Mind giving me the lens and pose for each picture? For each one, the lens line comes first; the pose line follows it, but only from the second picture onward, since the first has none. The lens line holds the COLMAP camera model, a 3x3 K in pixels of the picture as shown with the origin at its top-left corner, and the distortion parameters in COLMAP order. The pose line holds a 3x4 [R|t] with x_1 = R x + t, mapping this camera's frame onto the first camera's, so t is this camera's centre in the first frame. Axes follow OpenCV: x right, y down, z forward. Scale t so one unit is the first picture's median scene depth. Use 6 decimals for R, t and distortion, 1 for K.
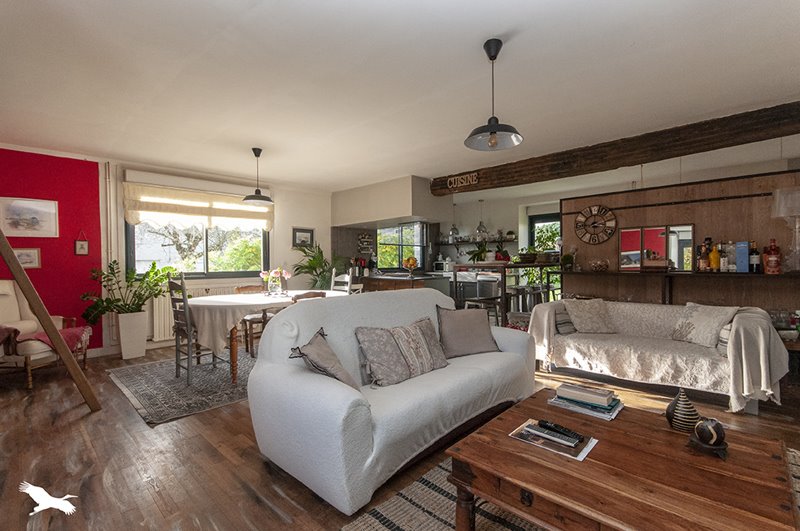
lens RADIAL K [[369.3, 0, 399.6], [0, 369.3, 264.7], [0, 0, 1]] dist [0.000088, 0.000016]
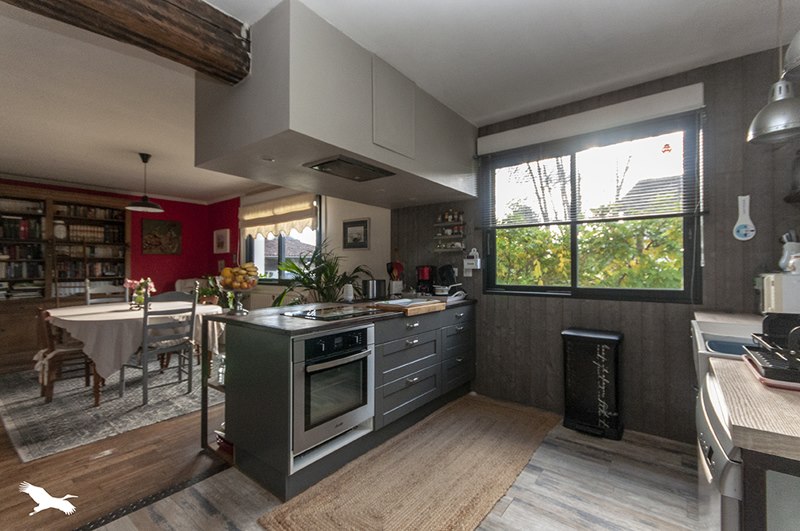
lens RADIAL K [[369.3, 0, 399.8], [0, 369.3, 267.1], [0, 0, 1]] dist [0.000088, 0.000016]
pose [[0.121810, -0.003202, -0.992548, 0.445120], [-0.005887, 0.999975, -0.003949, -0.009178], [0.992536, 0.006324, 0.121788, 1.016046]]
